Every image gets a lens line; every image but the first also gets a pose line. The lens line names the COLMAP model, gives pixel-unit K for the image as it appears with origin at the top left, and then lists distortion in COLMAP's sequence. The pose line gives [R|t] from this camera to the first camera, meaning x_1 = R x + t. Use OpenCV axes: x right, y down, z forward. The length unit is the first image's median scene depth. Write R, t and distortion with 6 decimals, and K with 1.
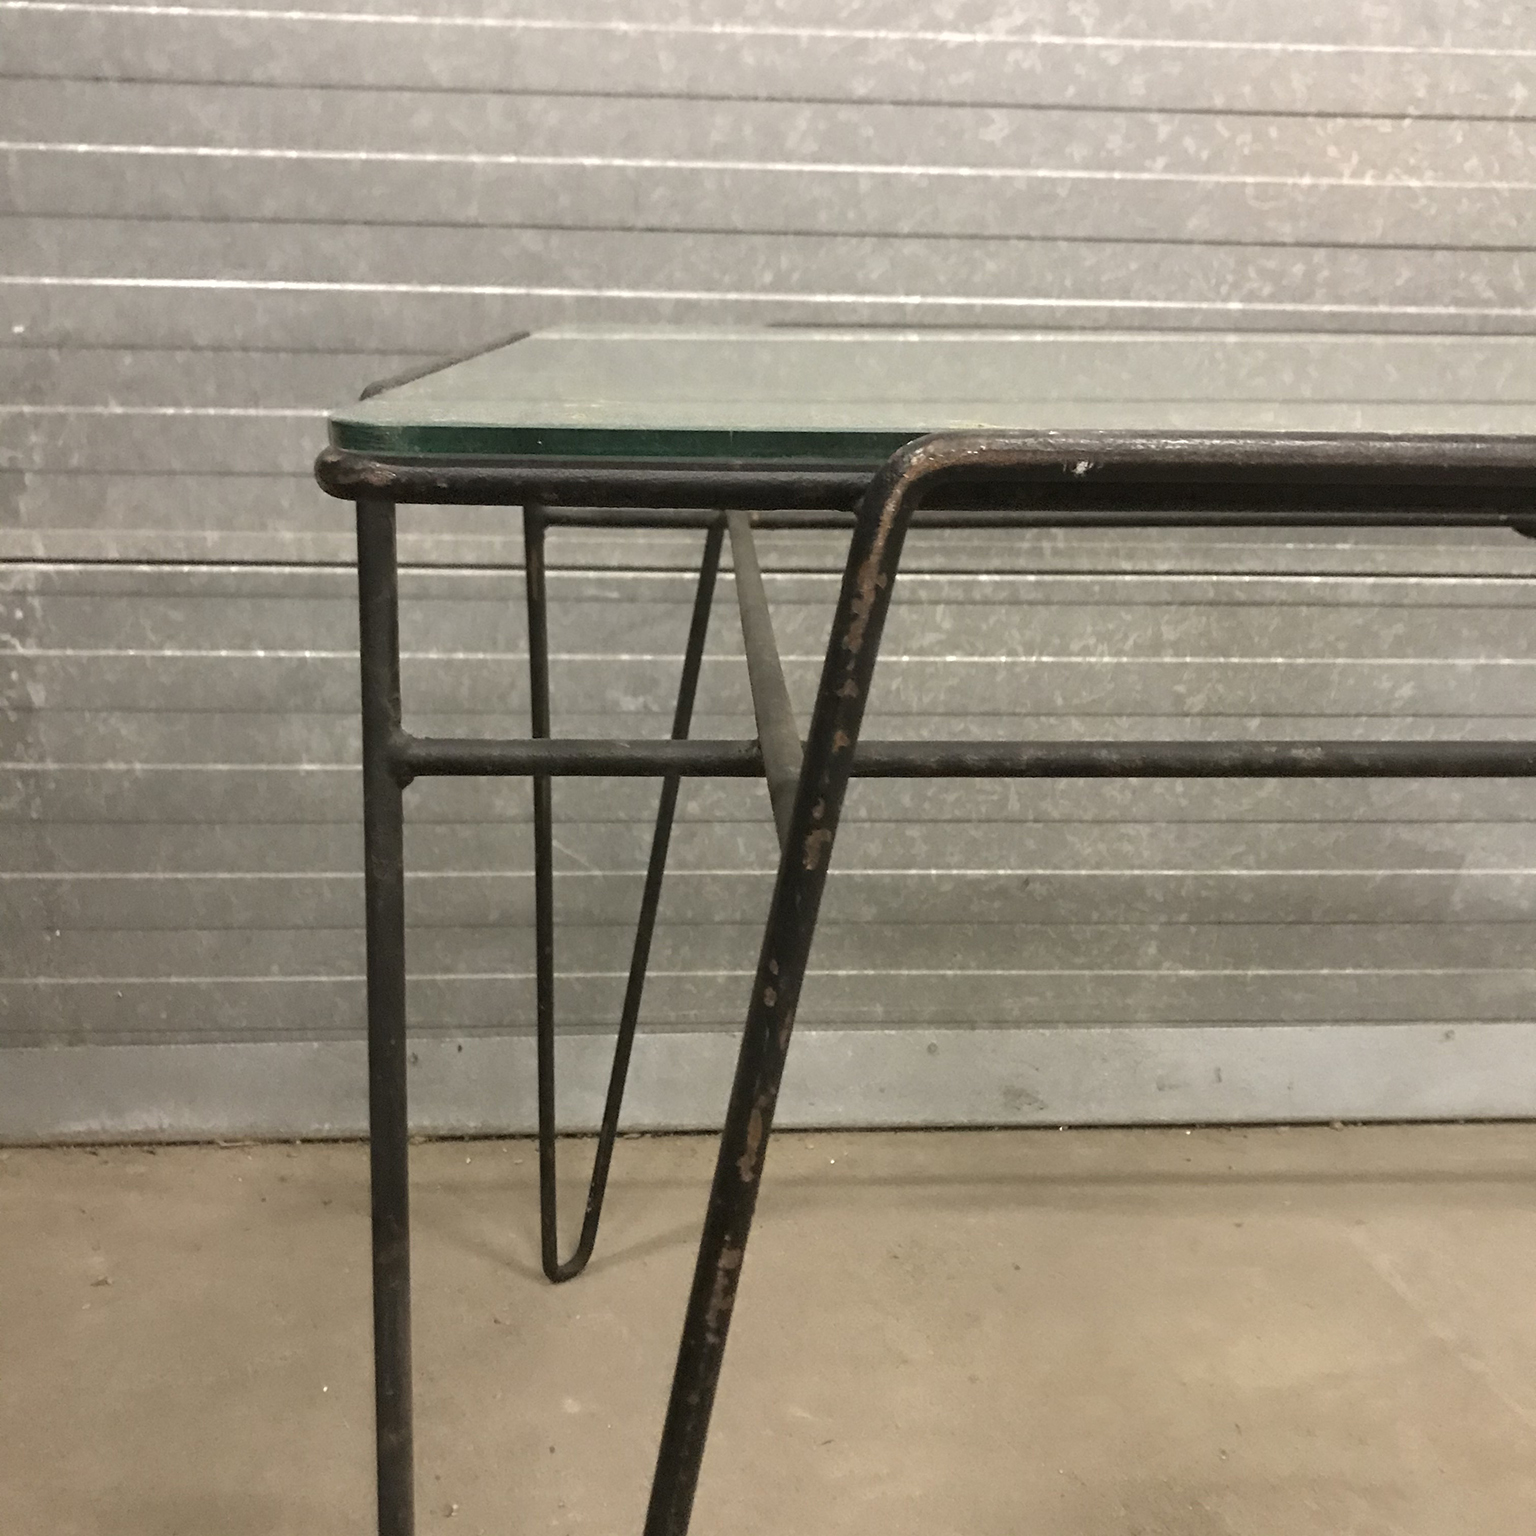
lens RADIAL K [[1674.5, 0, 758.8], [0, 1674.5, 767.6], [0, 0, 1]] dist [0.077835, -0.169004]
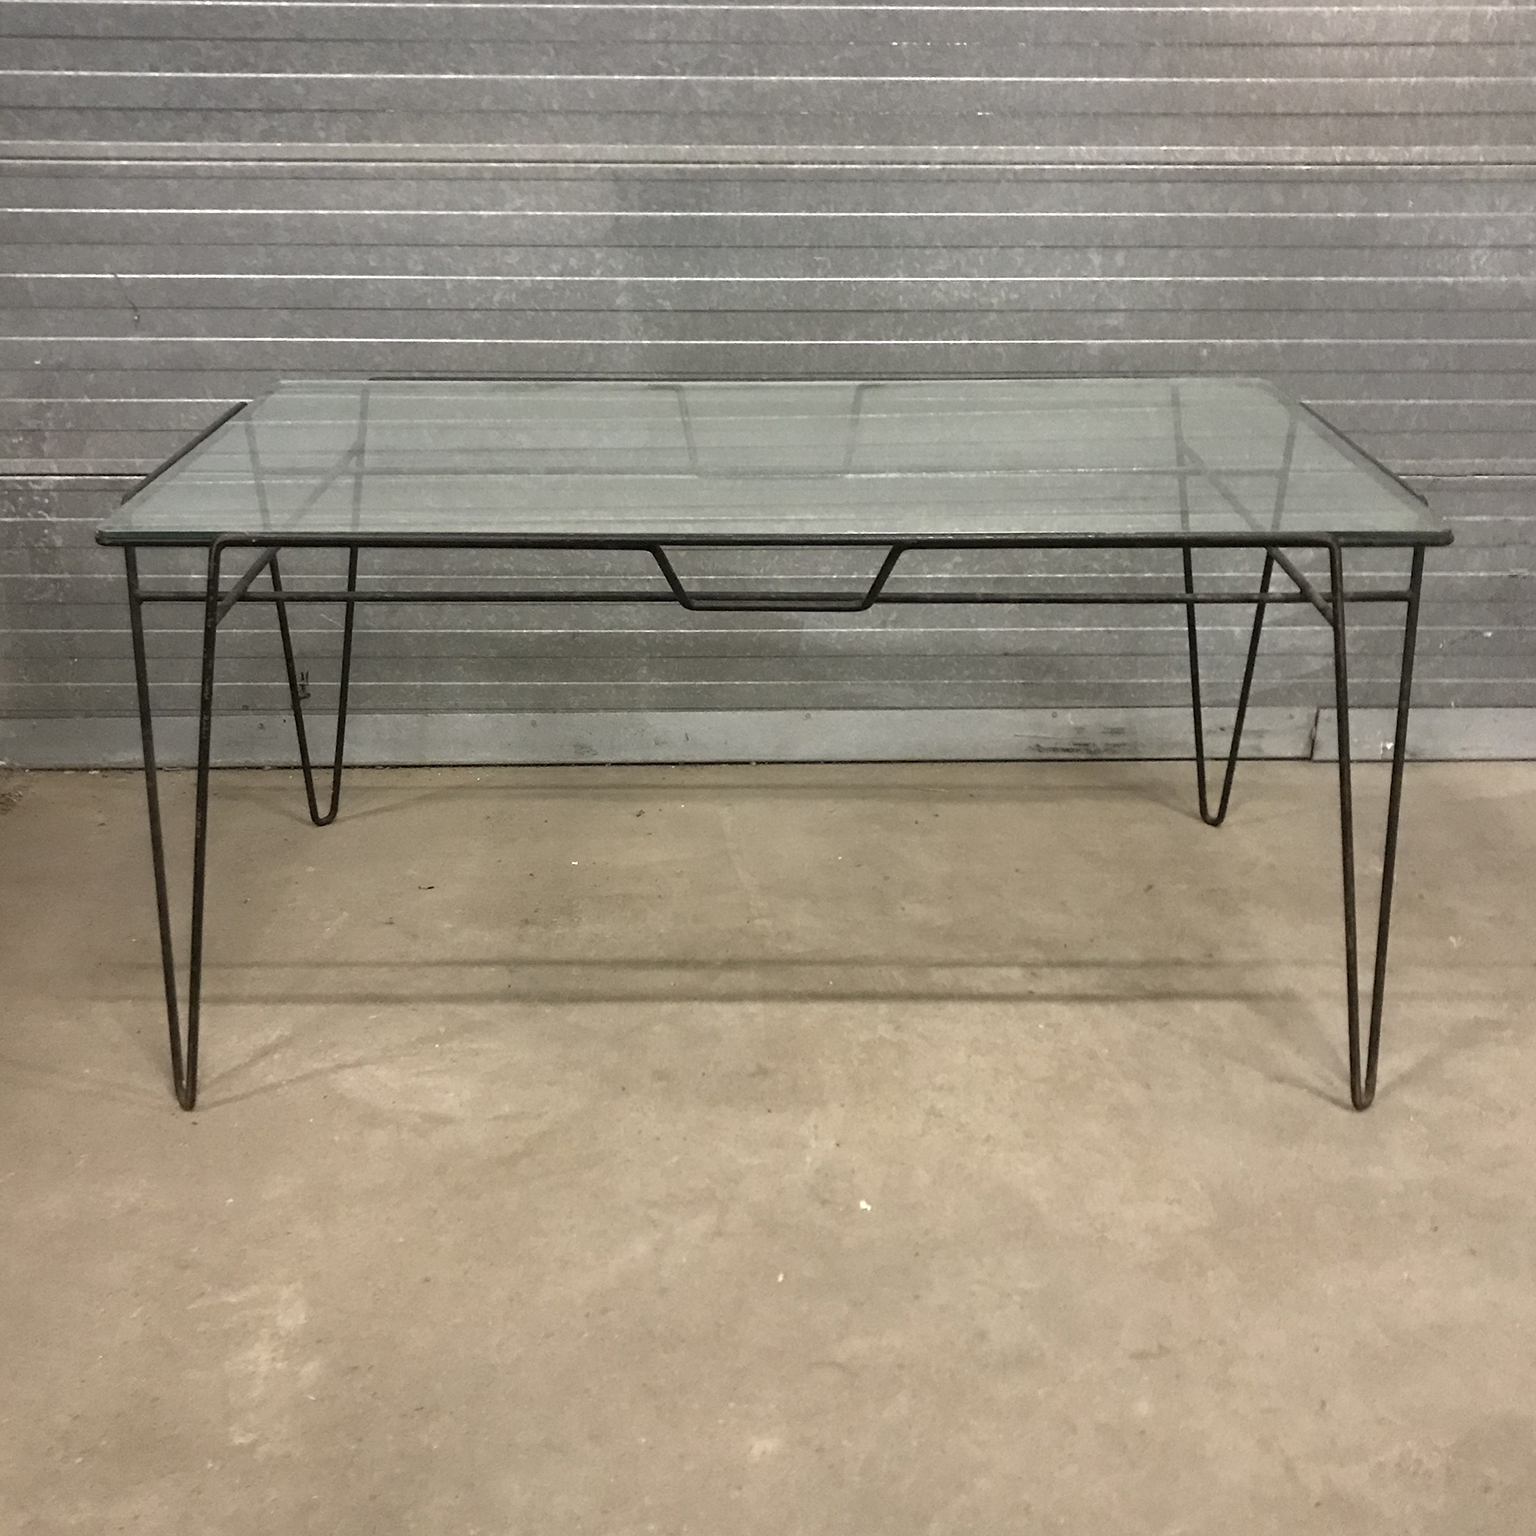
lens RADIAL K [[1678.9, 0, 767.3], [0, 1678.9, 739.5], [0, 0, 1]] dist [0.119022, -0.266336]
pose [[0.999053, 0.000487, -0.043505, 0.471030], [0.004461, 0.993521, 0.113563, -0.032261], [0.043279, -0.113650, 0.992578, -0.932660]]
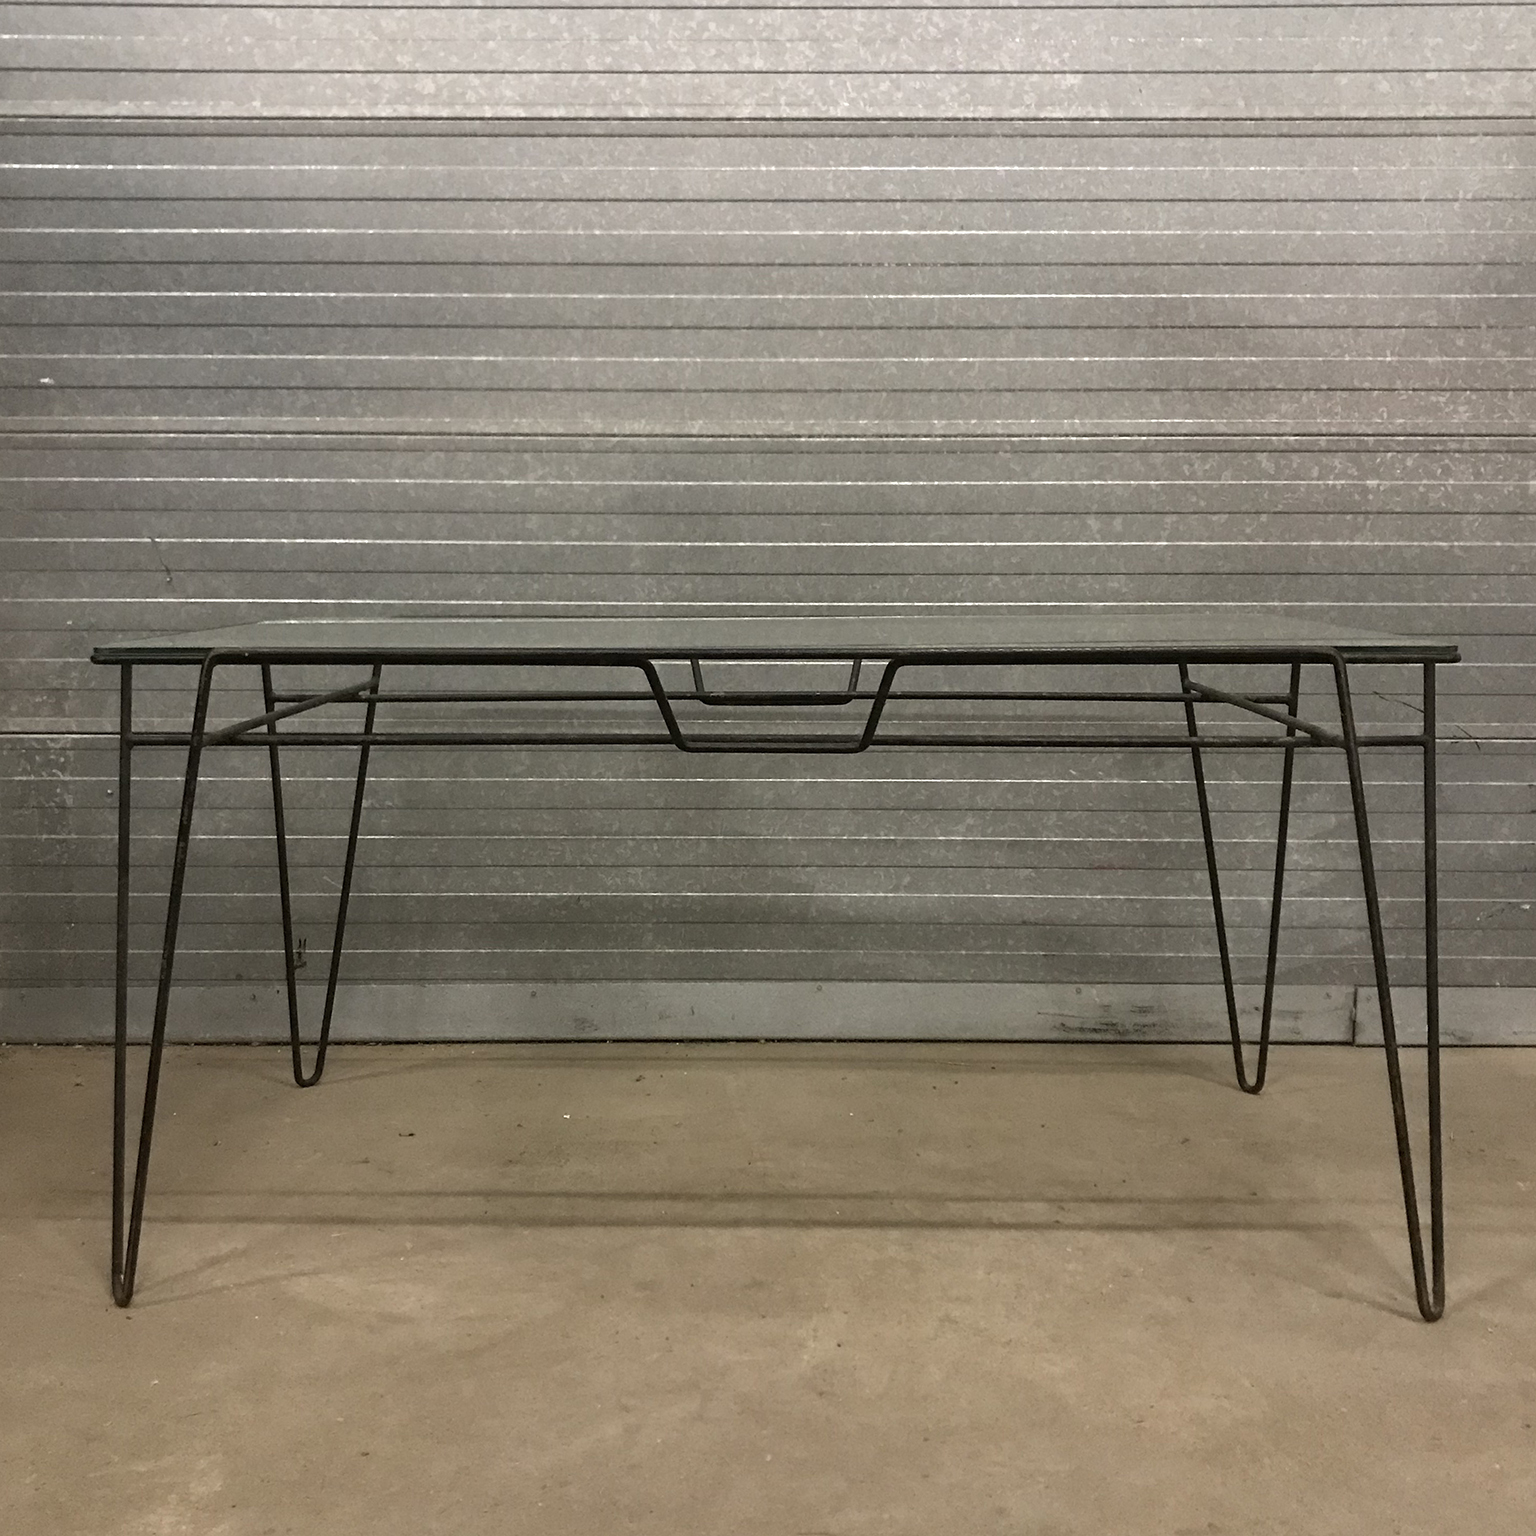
lens RADIAL K [[1689.1, 0, 758.2], [0, 1689.1, 772.9], [0, 0, 1]] dist [0.103044, -0.246971]
pose [[0.997484, -0.010581, -0.070105, 0.500578], [-0.001282, 0.985946, -0.167058, 0.247372], [0.070887, 0.166728, 0.983452, -0.885350]]
